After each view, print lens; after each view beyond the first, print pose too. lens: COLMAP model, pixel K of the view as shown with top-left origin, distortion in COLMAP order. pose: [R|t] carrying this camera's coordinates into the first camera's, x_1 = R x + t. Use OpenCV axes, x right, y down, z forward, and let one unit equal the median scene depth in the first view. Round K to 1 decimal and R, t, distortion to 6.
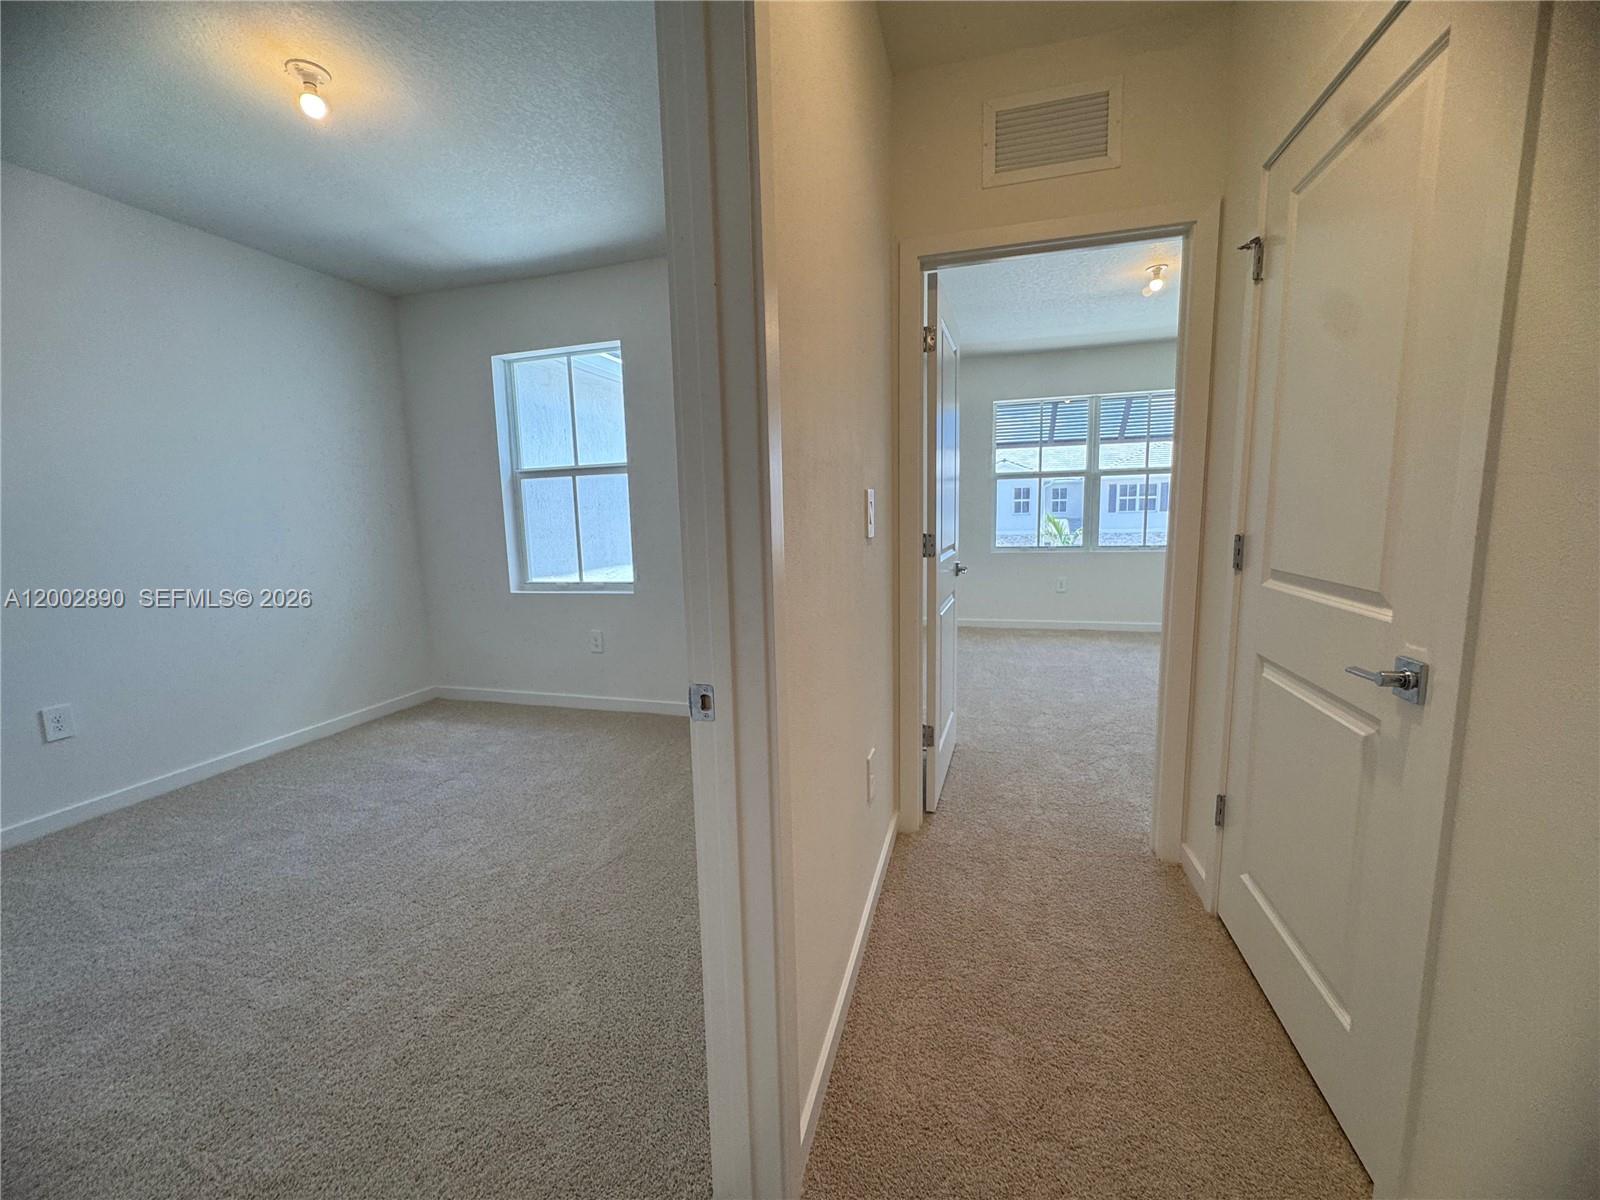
lens RADIAL K [[640.9, 0, 799.5], [0, 640.9, 599.8], [0, 0, 1]] dist [-0.004170, 0.000305]
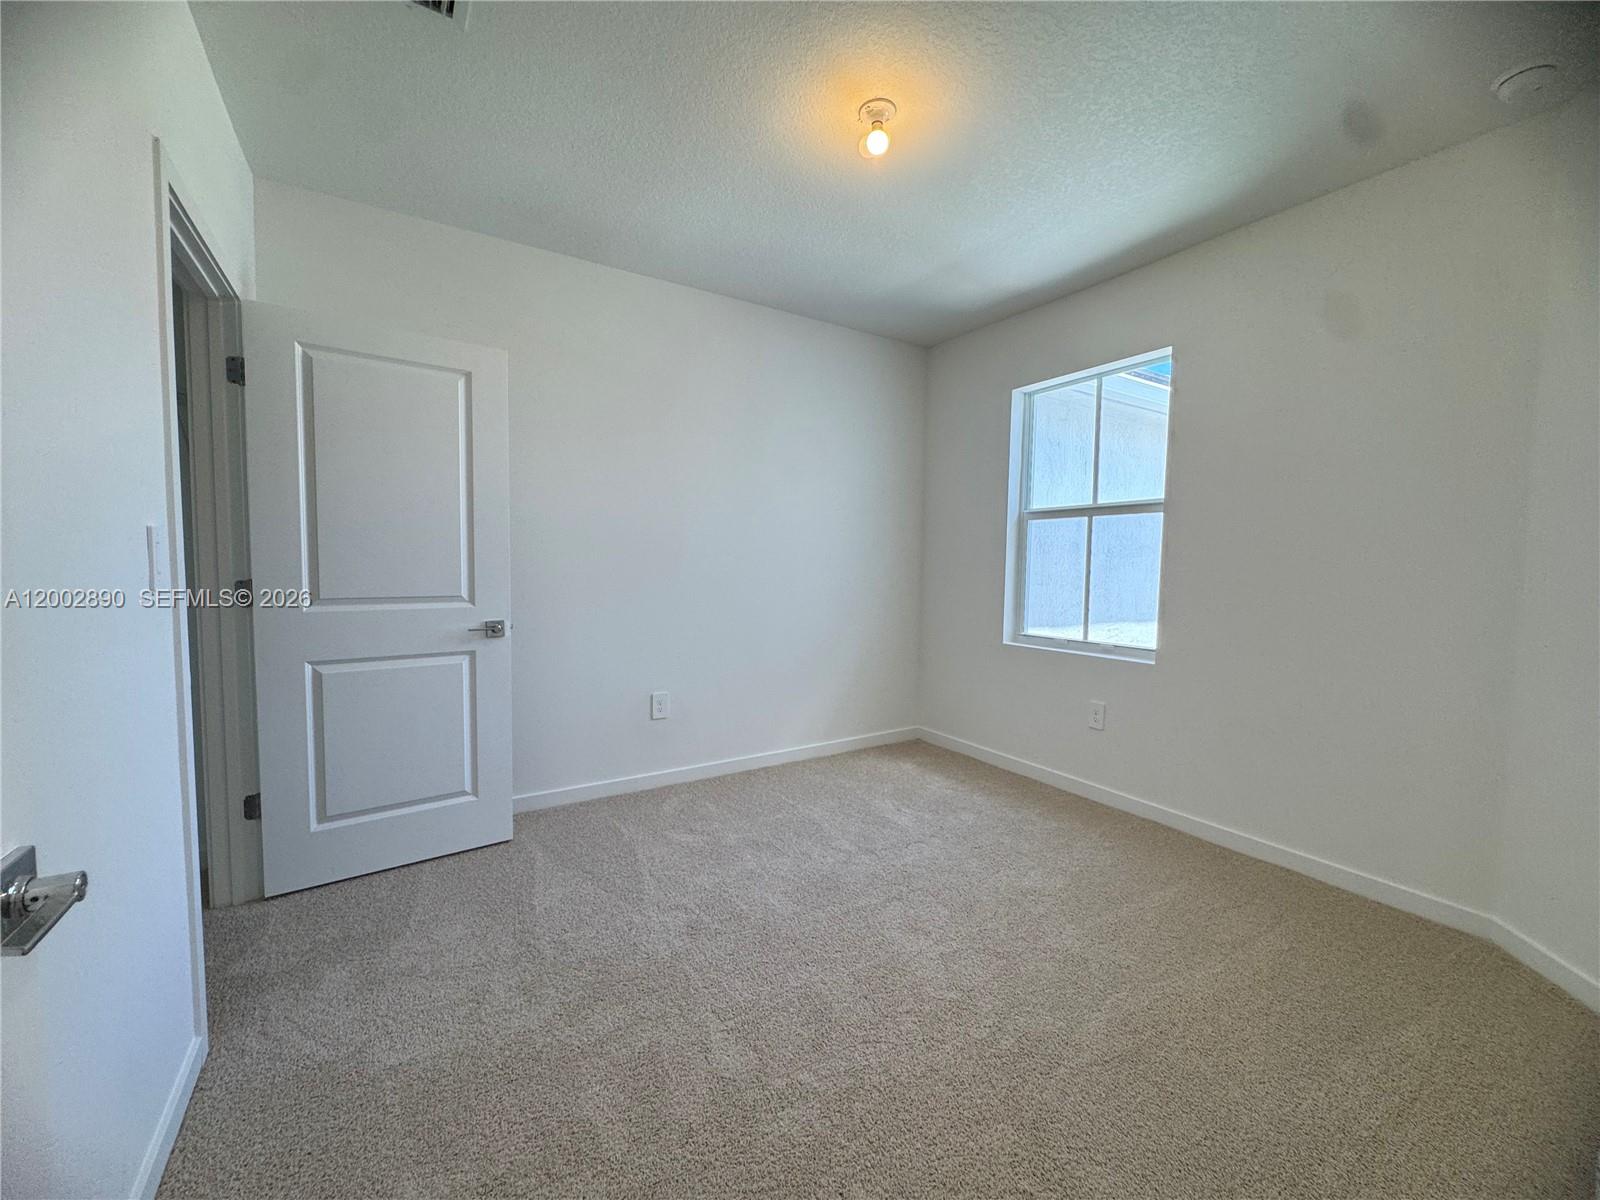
lens RADIAL K [[645.1, 0, 796.9], [0, 645.1, 596.5], [0, 0, 1]] dist [-0.001315, 0.000027]
pose [[0.744643, 0.073376, -0.663417, -0.084729], [-0.123466, 0.991929, -0.028872, -0.018767], [0.655944, 0.103409, 0.747692, 0.147227]]
